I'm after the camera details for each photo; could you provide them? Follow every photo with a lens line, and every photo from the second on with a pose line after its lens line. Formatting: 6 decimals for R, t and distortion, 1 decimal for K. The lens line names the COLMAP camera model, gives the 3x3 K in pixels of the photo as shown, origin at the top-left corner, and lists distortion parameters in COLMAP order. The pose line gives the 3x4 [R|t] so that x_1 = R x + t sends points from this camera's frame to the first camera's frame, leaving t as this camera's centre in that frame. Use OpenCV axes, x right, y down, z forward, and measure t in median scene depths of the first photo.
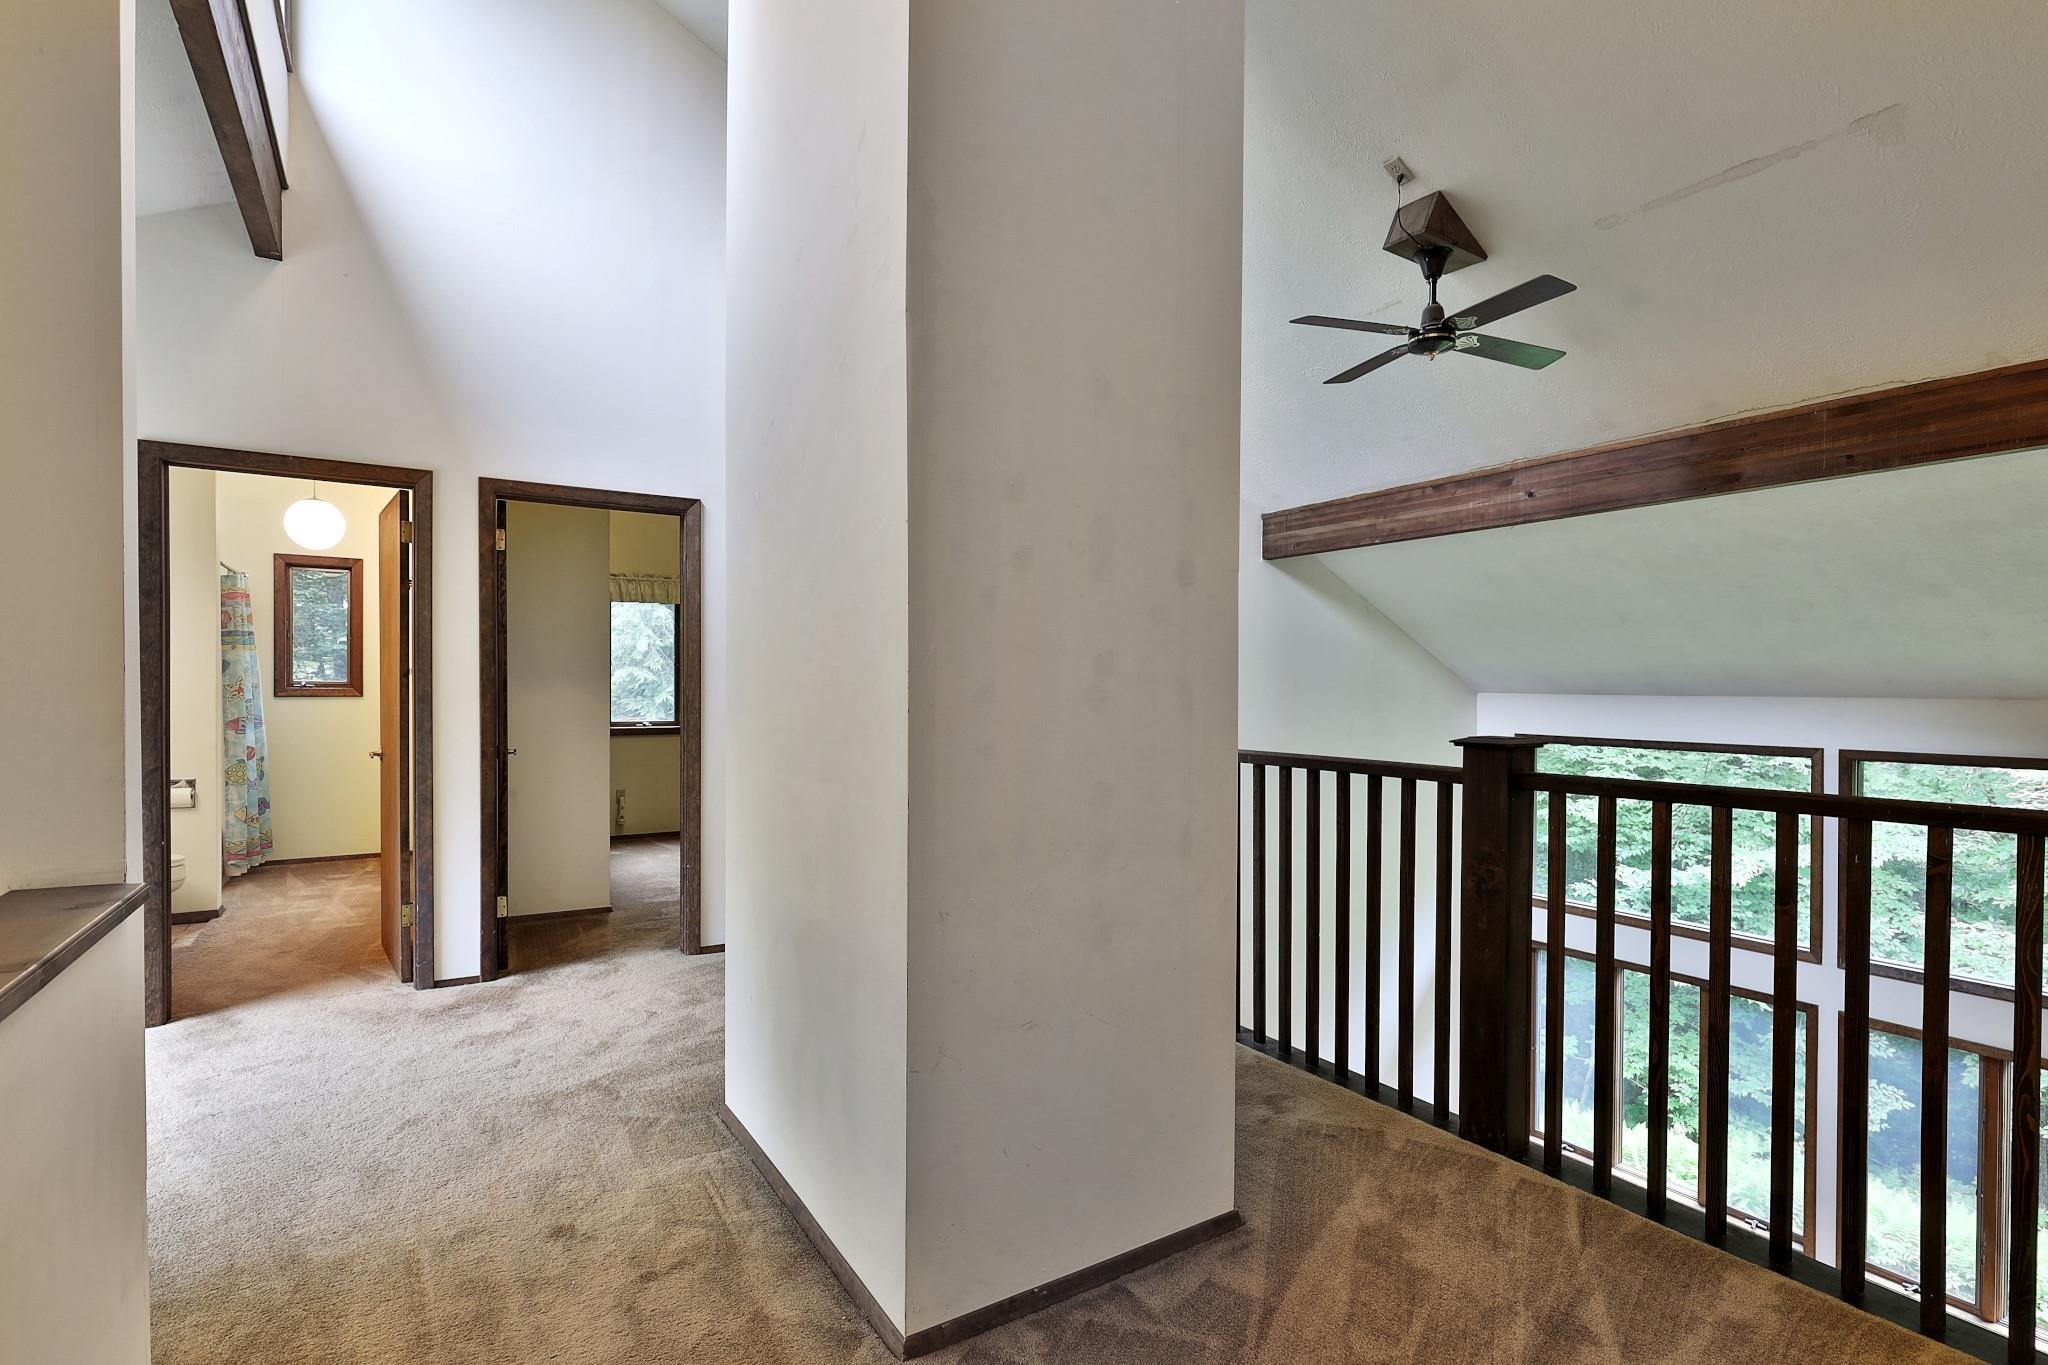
lens RADIAL K [[980.9, 0, 1025.8], [0, 980.9, 690.0], [0, 0, 1]] dist [0.003374, 0.000446]
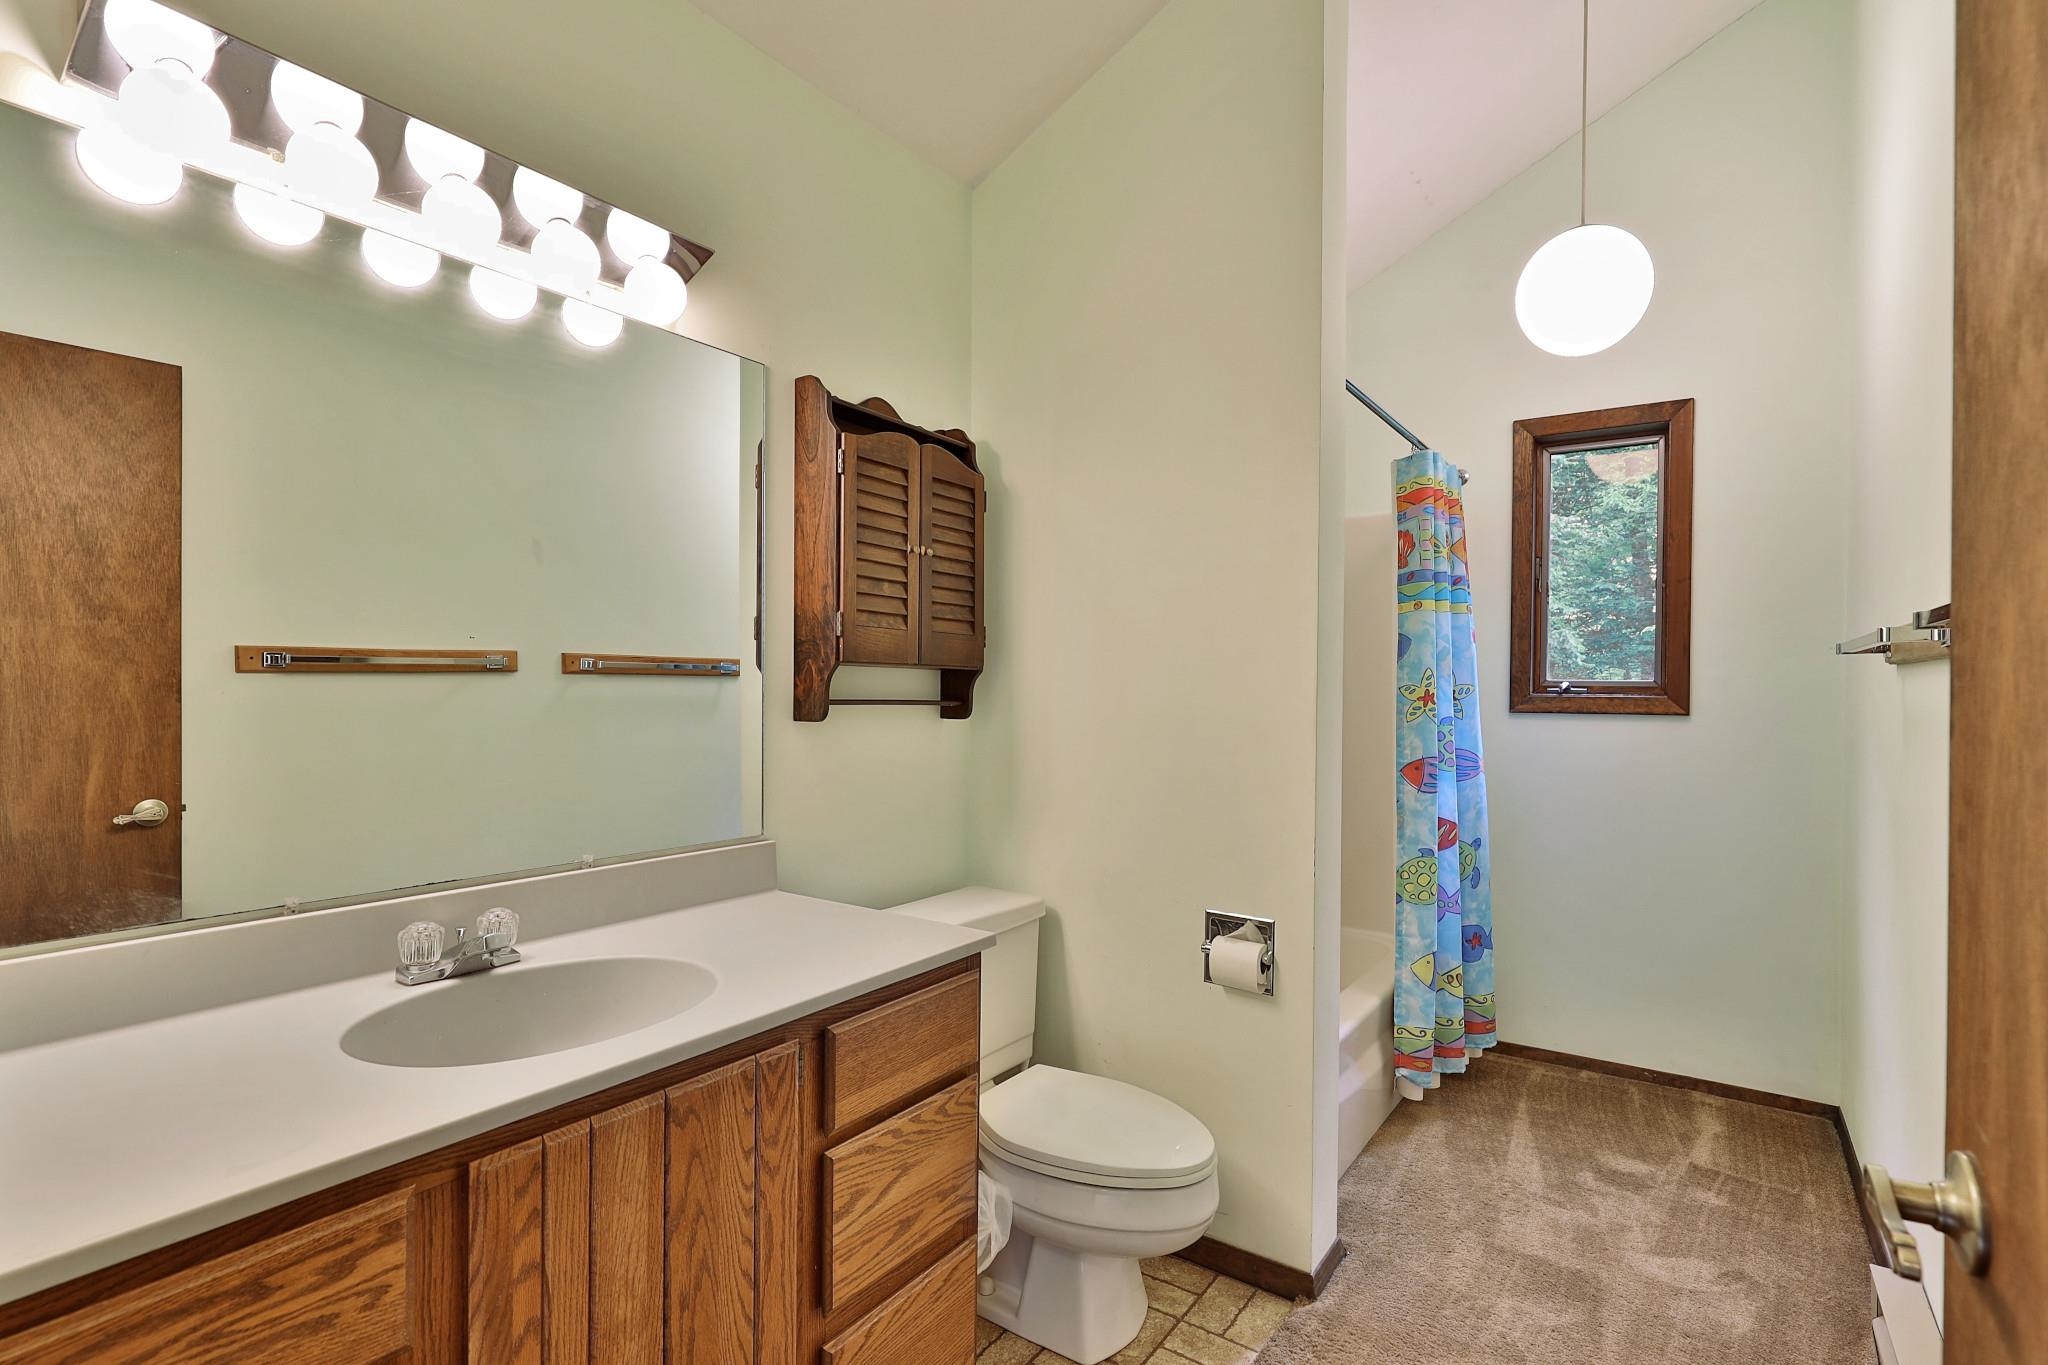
lens RADIAL K [[980.9, 0, 1026.0], [0, 980.9, 688.4], [0, 0, 1]] dist [0.003374, 0.000446]
pose [[0.387317, 0.004787, -0.921934, -0.440433], [-0.015395, 0.999881, -0.001277, -0.000788], [0.921818, 0.014688, 0.387345, 0.638304]]
